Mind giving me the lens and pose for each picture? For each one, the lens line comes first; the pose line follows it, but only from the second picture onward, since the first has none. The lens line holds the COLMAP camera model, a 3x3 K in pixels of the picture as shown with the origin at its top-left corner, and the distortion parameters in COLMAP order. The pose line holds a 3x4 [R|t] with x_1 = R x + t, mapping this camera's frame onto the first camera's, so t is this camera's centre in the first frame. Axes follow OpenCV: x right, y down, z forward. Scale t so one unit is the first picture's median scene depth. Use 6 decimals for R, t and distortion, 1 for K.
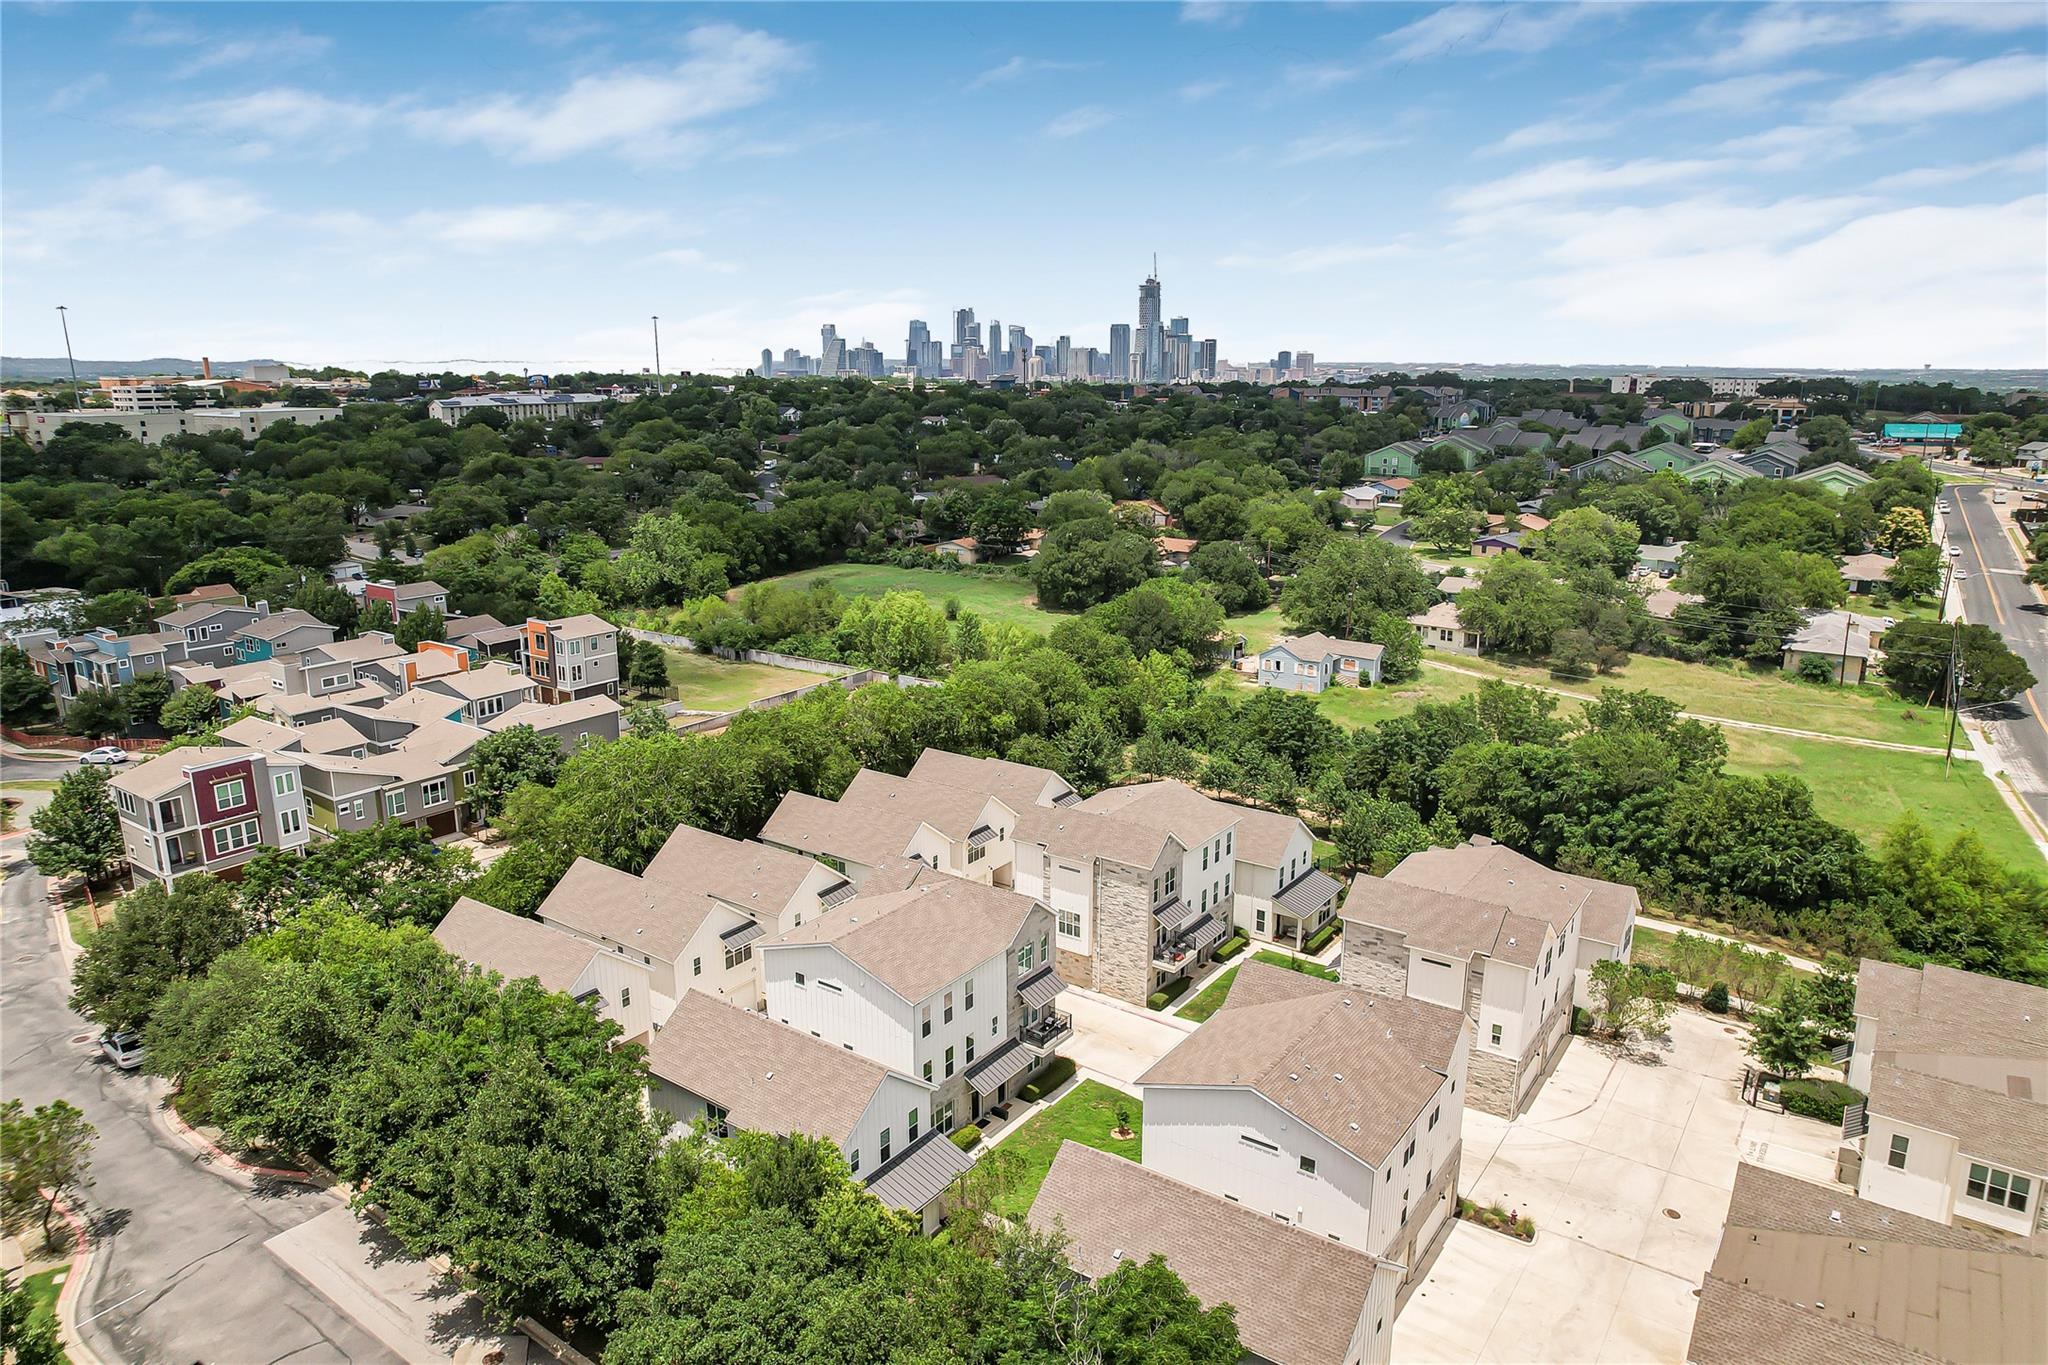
lens RADIAL K [[1314.8, 0, 1015.2], [0, 1314.8, 678.4], [0, 0, 1]] dist [-0.040977, 0.018711]
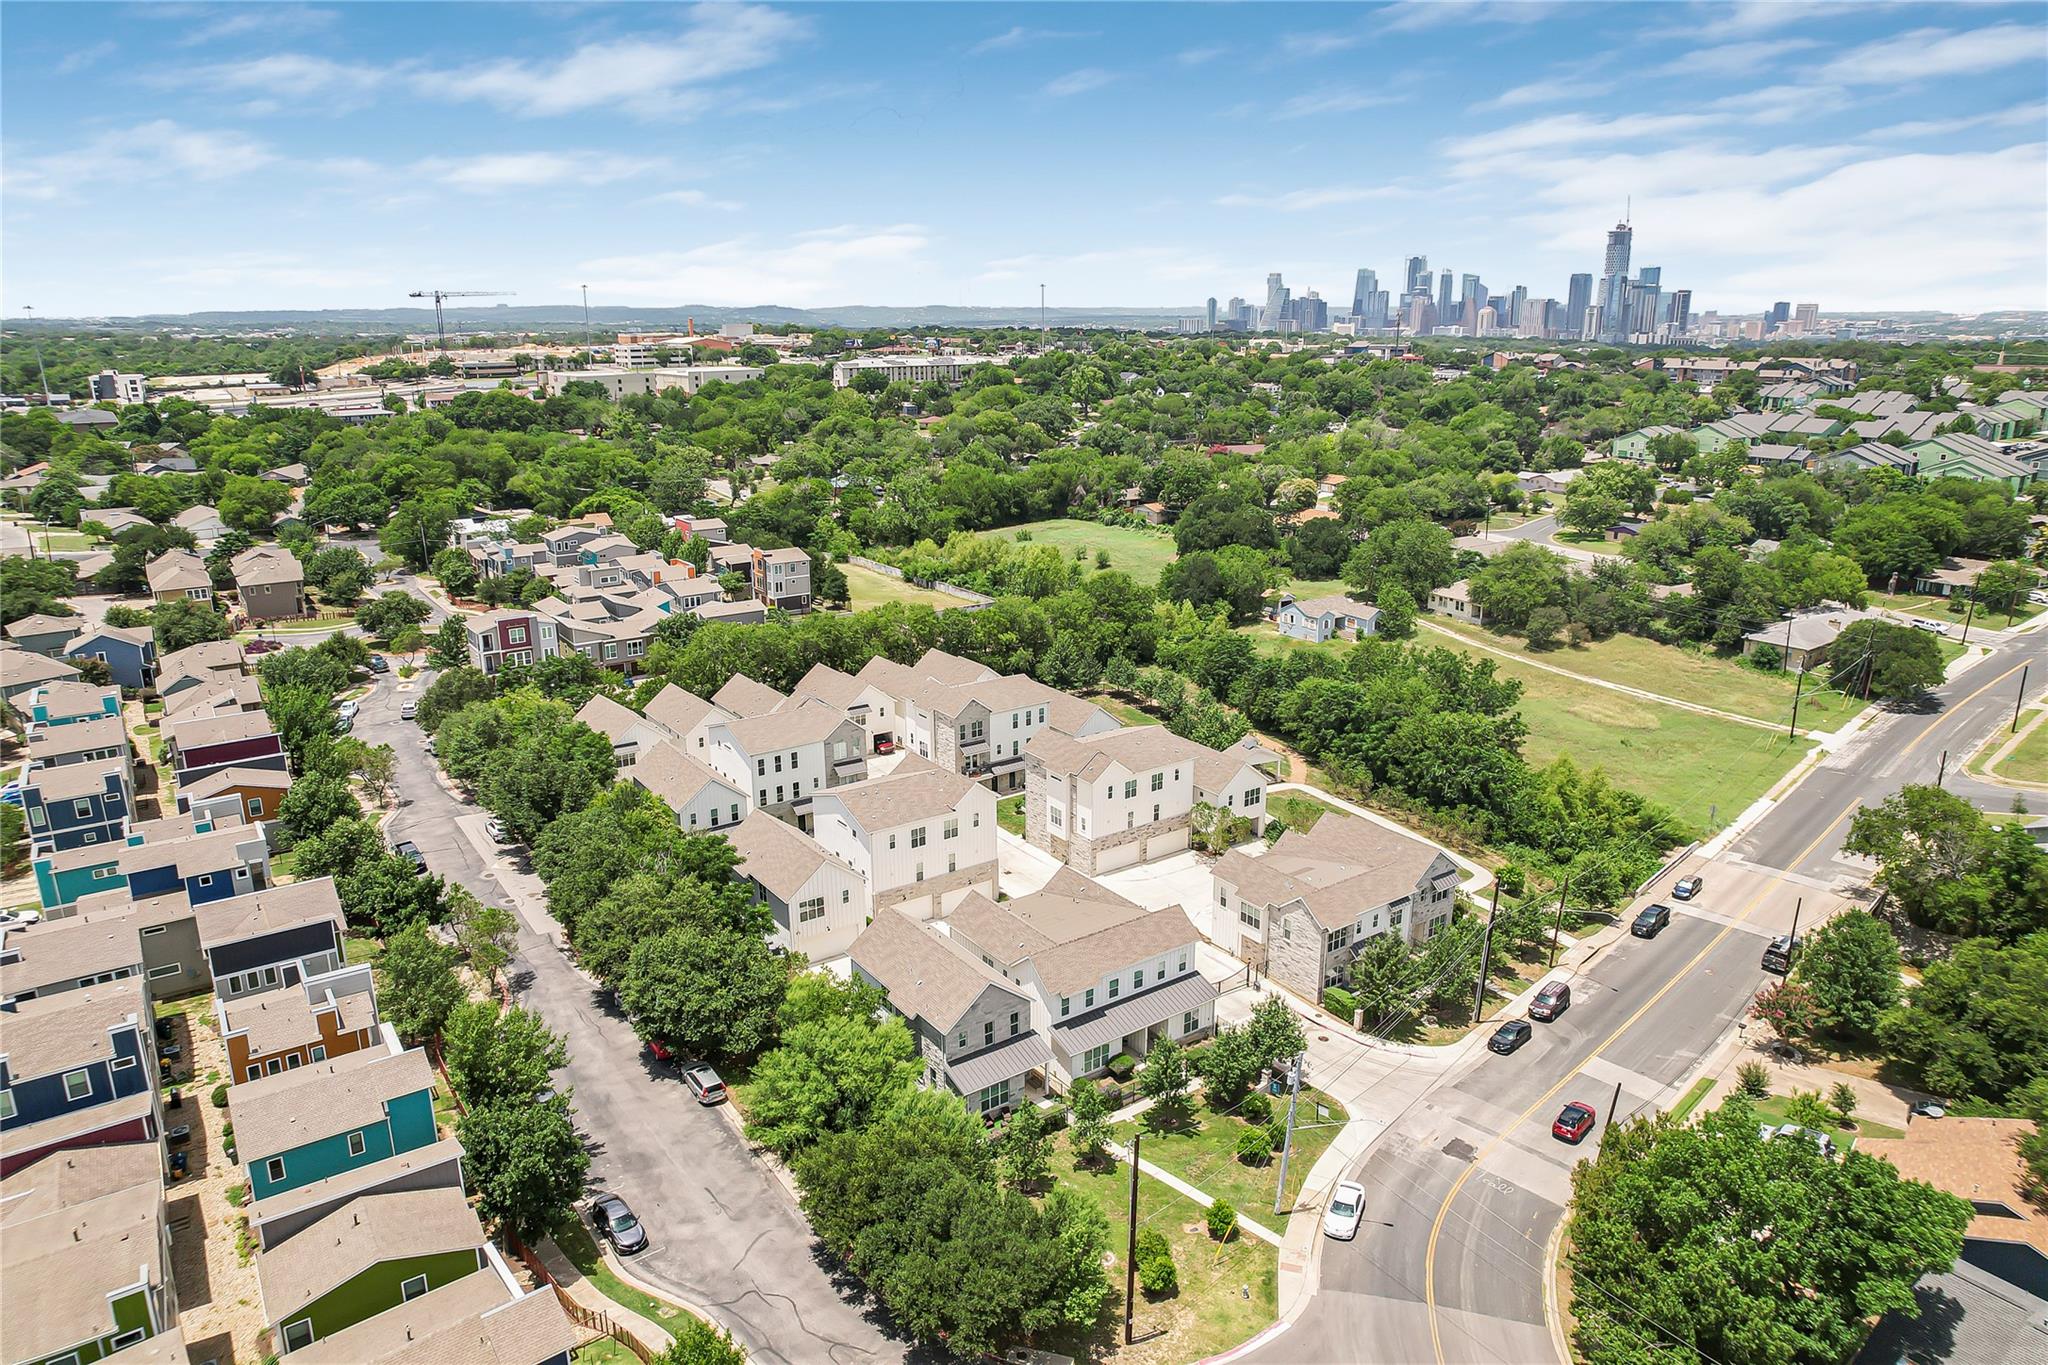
lens RADIAL K [[1314.8, 0, 1043.6], [0, 1314.8, 694.4], [0, 0, 1]] dist [-0.040977, 0.018711]
pose [[0.946630, 0.091462, -0.309072, 0.344959], [-0.075027, 0.995082, 0.064677, -0.001253], [0.313467, -0.038037, 0.948837, -0.266090]]
